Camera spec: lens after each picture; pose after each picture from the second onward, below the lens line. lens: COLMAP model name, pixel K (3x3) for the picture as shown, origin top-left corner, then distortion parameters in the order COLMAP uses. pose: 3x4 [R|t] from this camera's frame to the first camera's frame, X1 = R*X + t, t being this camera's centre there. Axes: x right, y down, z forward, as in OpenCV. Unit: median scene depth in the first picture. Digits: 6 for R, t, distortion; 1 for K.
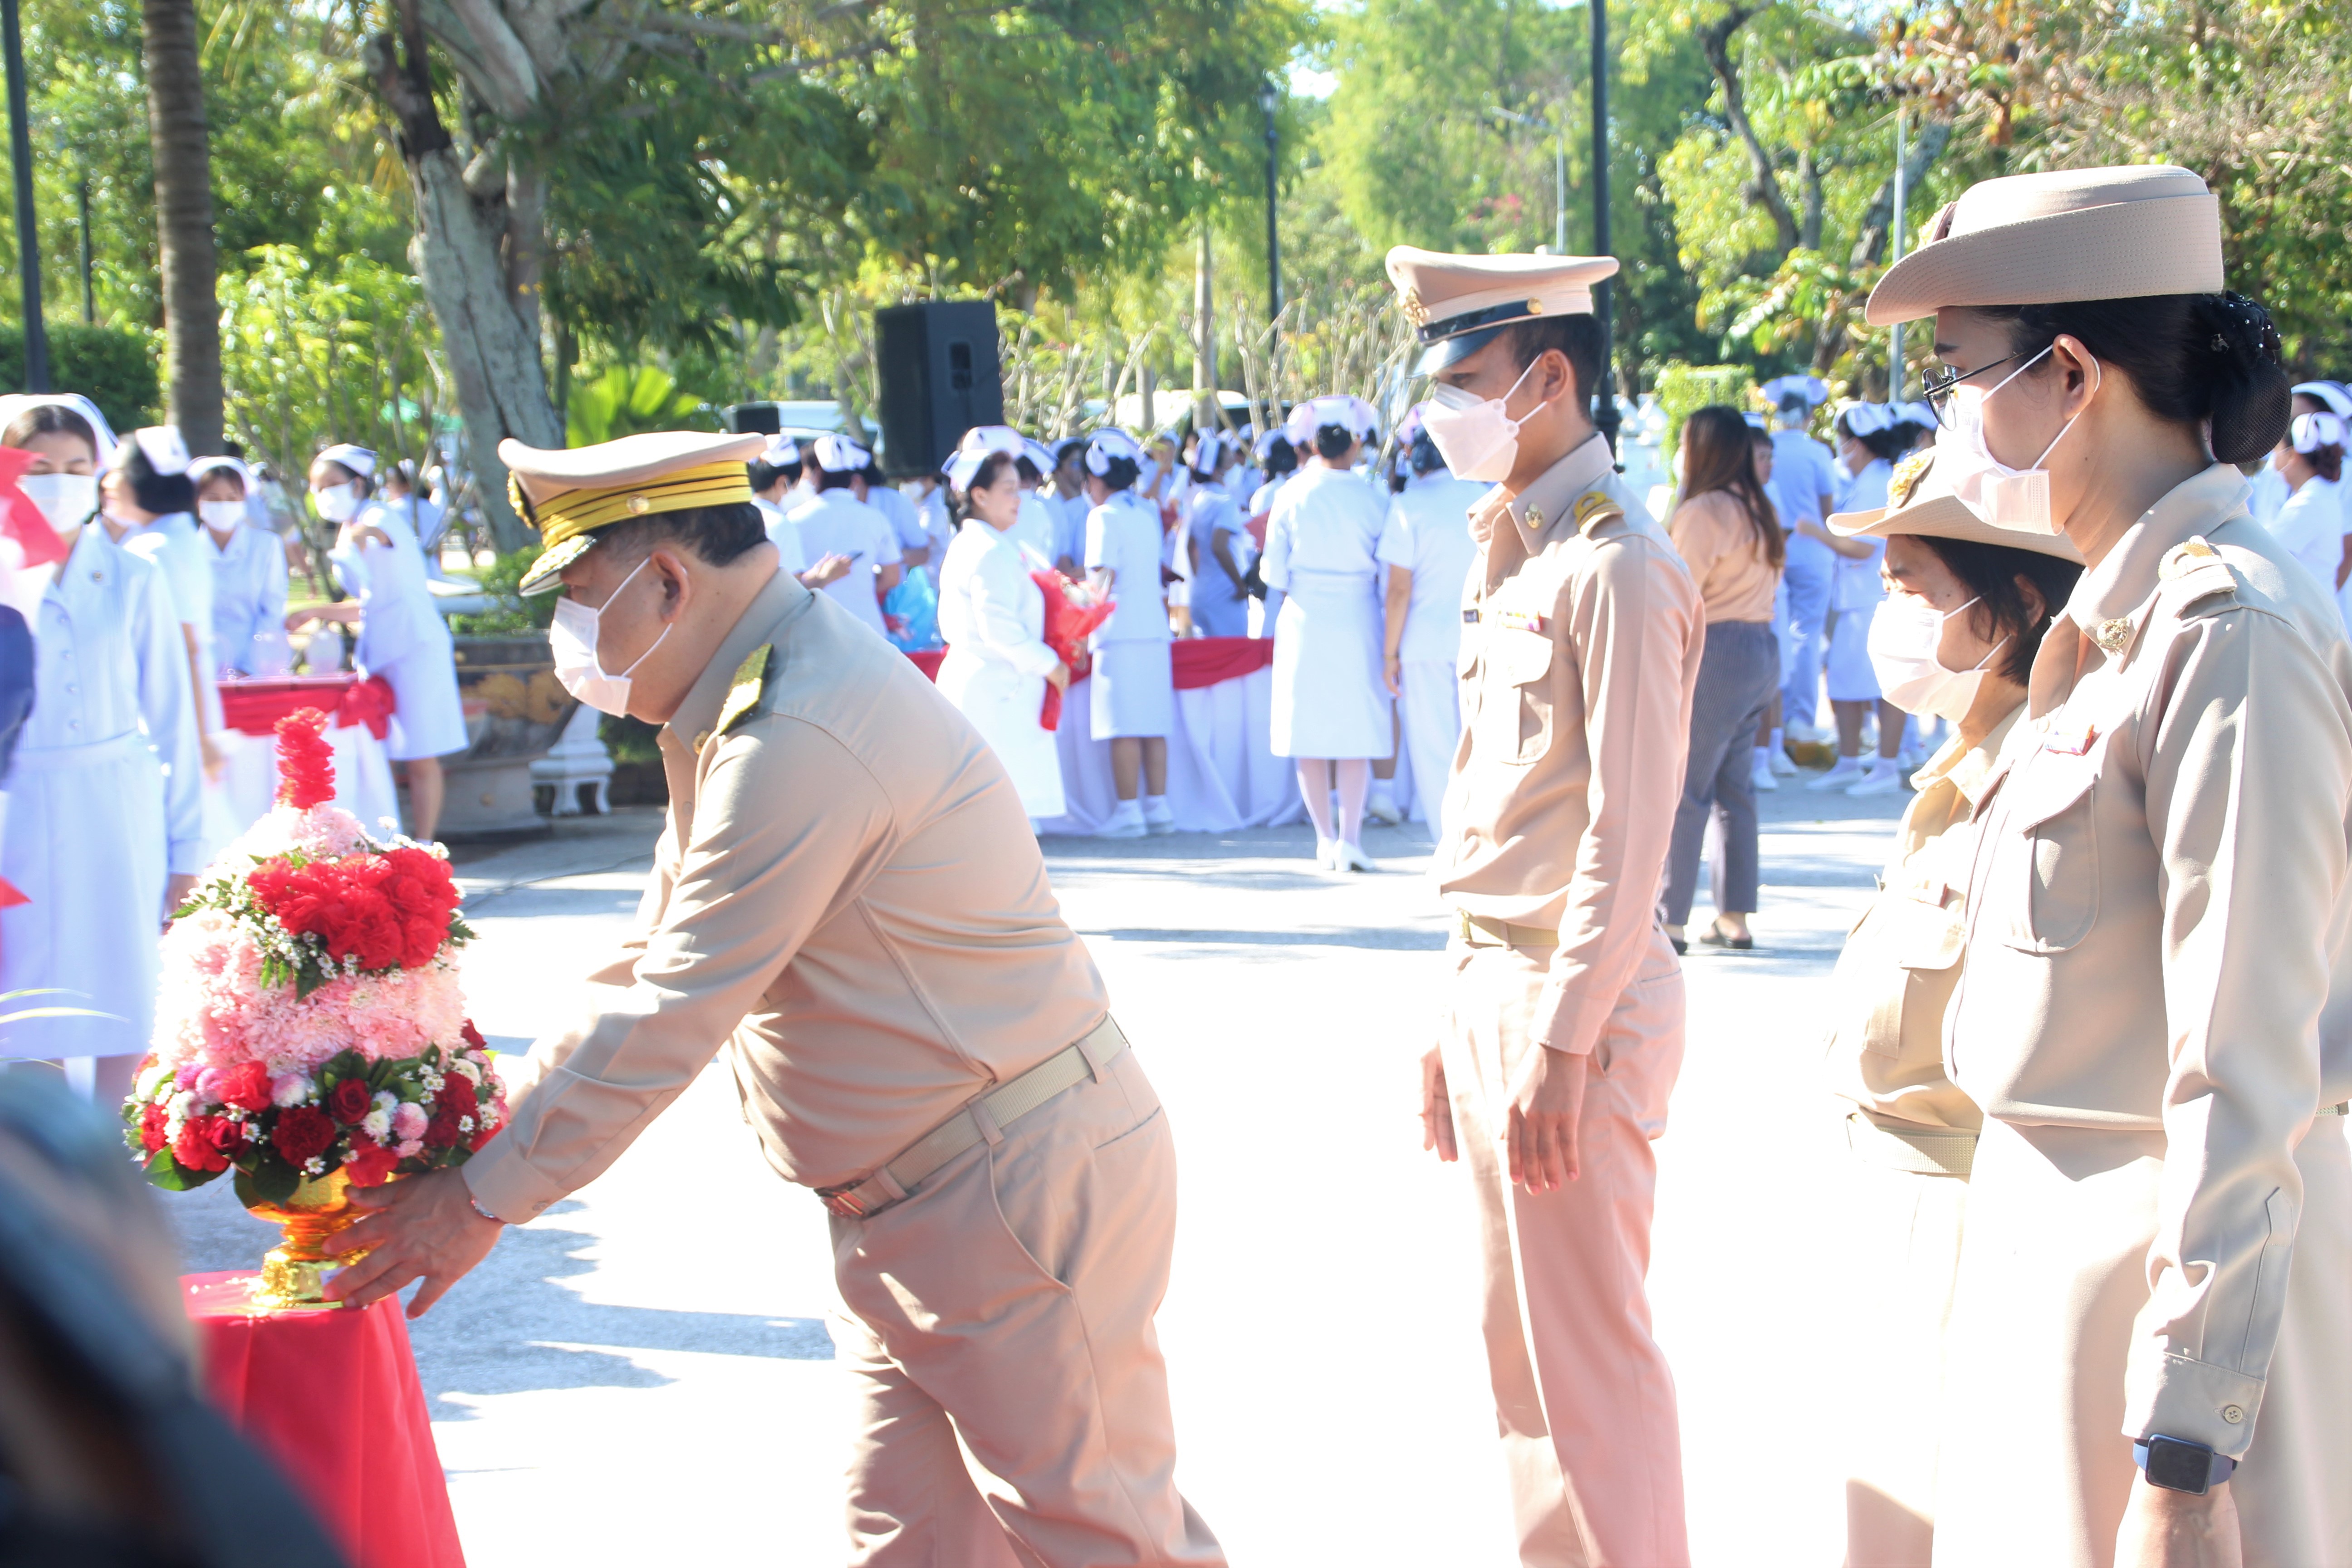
lens RADIAL K [[4627.5, 0, 1176.0], [0, 4627.5, 784.0], [0, 0, 1]] dist [0.273539, 0.995933]
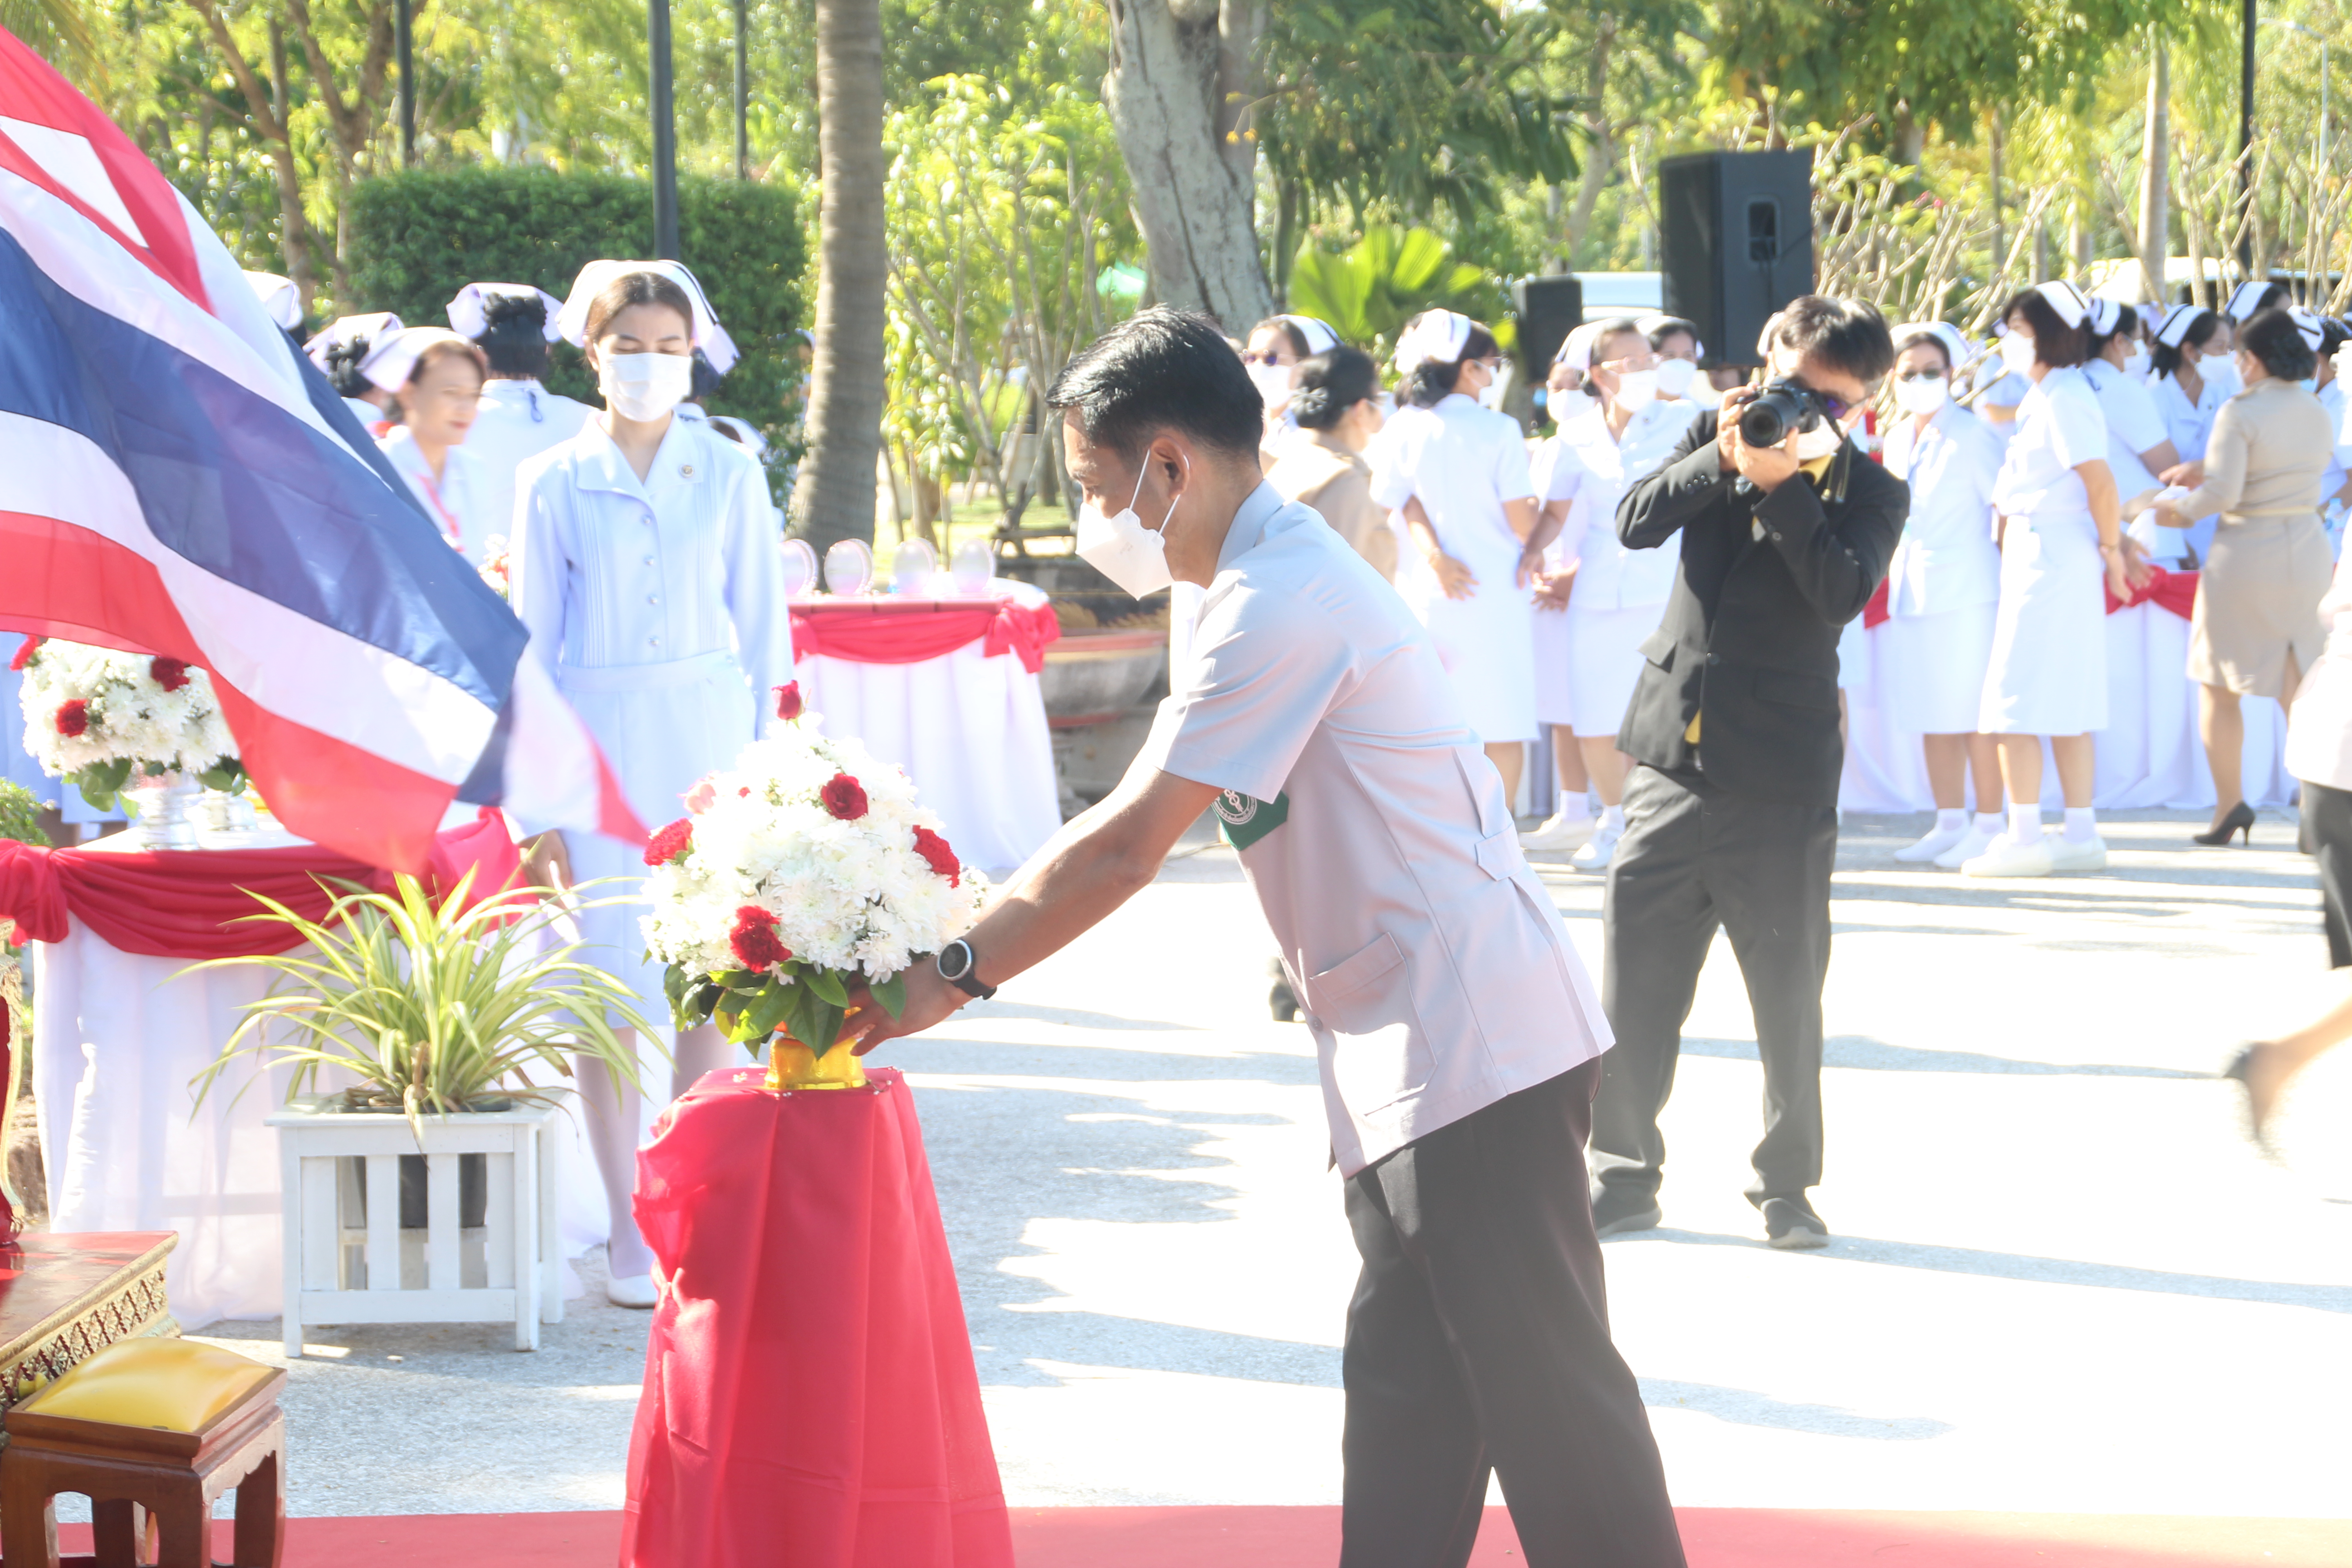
lens RADIAL K [[6475.8, 0, 1176.0], [0, 6475.8, 784.0], [0, 0, 1]] dist [0.620271, 0.353279]
pose [[0.986798, 0.026500, -0.159773, 0.027884], [-0.027044, 0.999633, -0.001237, 0.007353], [0.159682, 0.005542, 0.987153, -0.101057]]
